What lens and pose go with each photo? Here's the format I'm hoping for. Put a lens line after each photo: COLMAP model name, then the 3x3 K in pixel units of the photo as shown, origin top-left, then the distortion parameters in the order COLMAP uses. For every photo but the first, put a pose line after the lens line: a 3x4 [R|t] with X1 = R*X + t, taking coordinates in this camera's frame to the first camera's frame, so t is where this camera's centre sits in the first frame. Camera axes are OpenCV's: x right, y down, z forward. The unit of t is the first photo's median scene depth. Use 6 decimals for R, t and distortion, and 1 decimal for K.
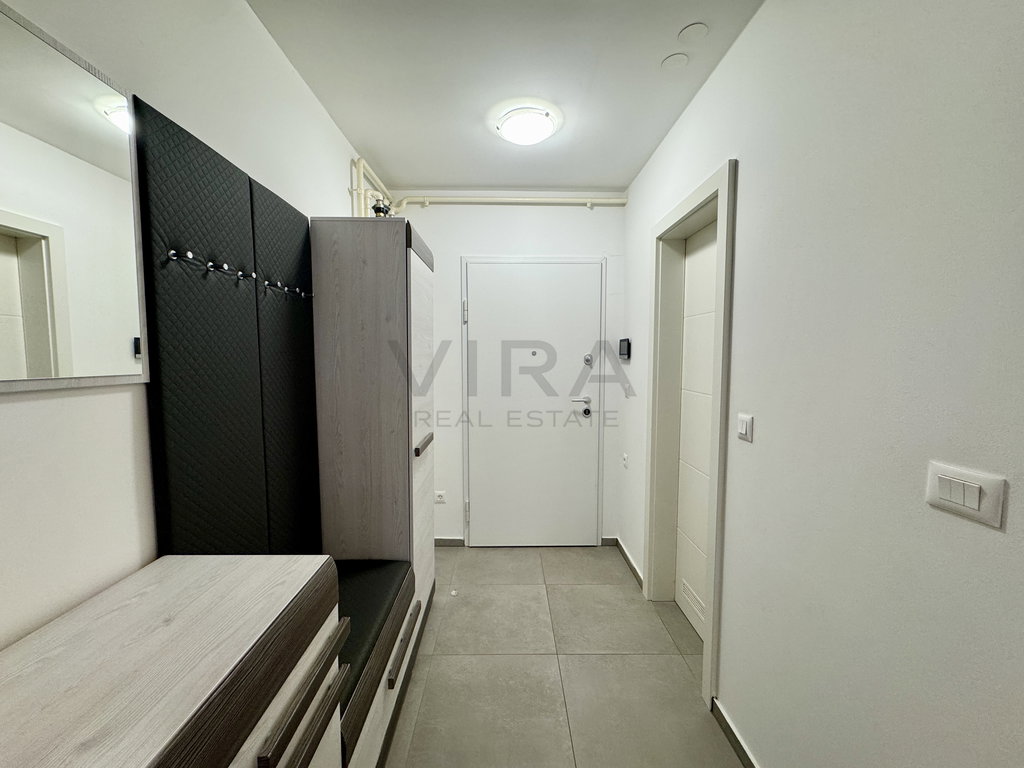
lens RADIAL K [[407.7, 0, 509.7], [0, 407.7, 383.9], [0, 0, 1]] dist [-0.001724, -0.000123]
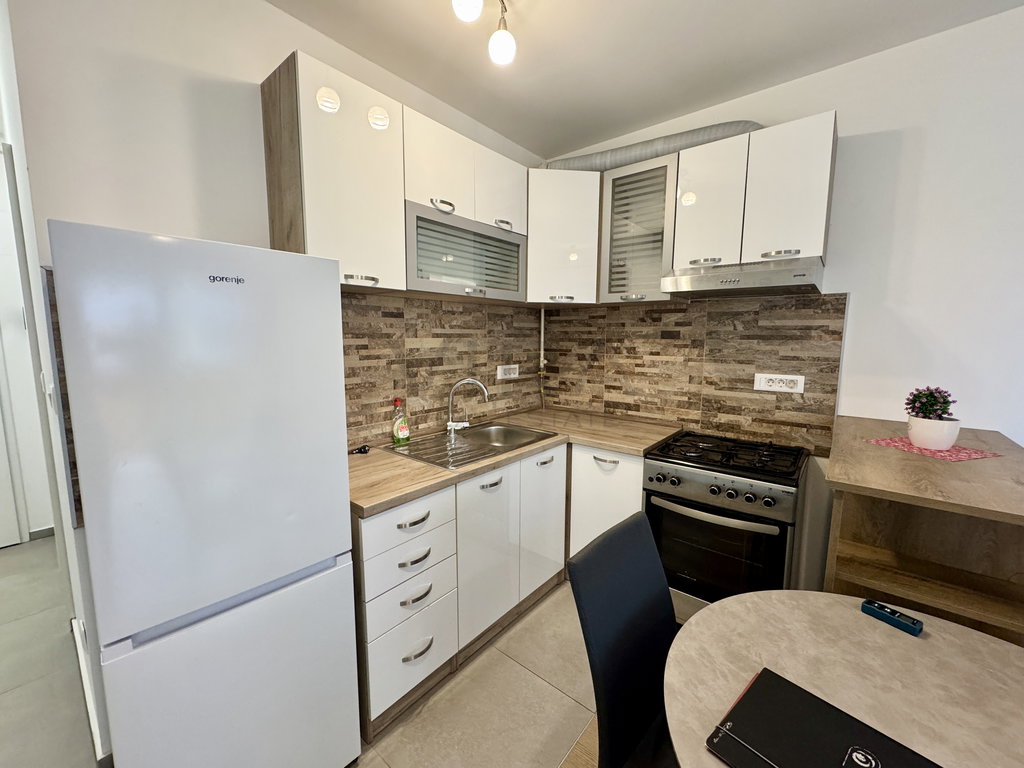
lens RADIAL K [[407.7, 0, 509.7], [0, 407.7, 383.9], [0, 0, 1]] dist [-0.001724, -0.000123]
pose [[0.648810, -0.087356, 0.755920, 0.565390], [0.051496, 0.996152, 0.070919, 0.099647], [-0.759206, -0.007086, 0.650812, -0.791117]]
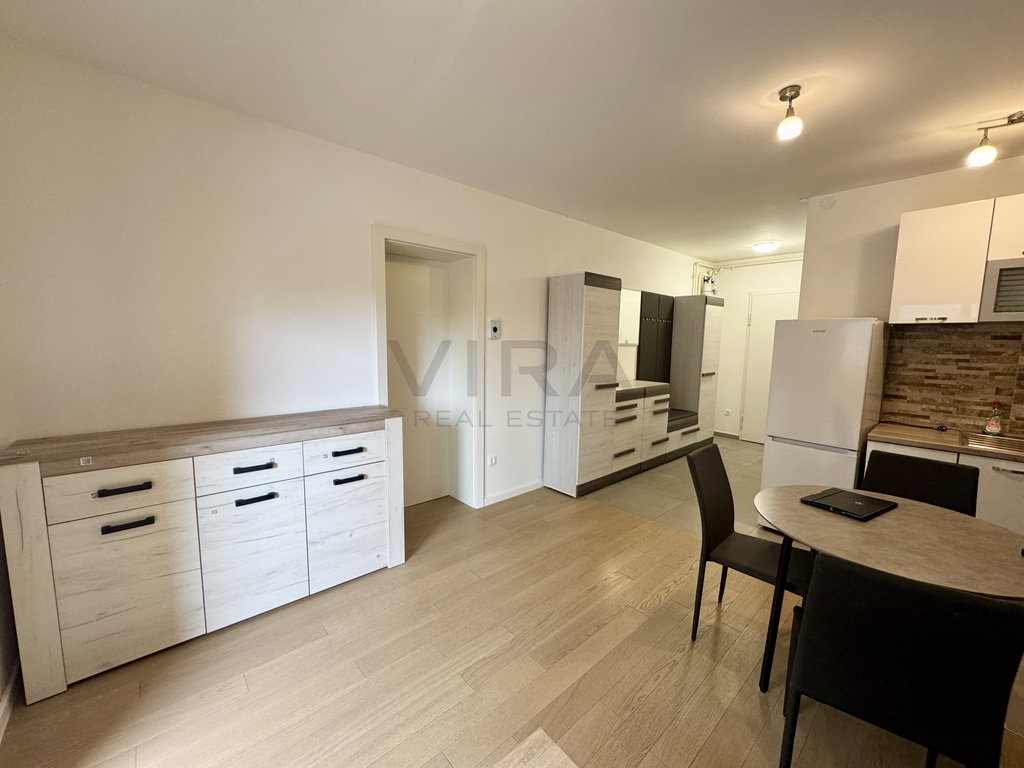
lens RADIAL K [[407.7, 0, 509.7], [0, 407.7, 383.9], [0, 0, 1]] dist [-0.001724, -0.000123]
pose [[0.658639, 0.091139, -0.746920, 1.340759], [-0.067673, 0.995790, 0.061831, 0.189309], [0.749410, 0.009822, 0.662033, -2.511597]]
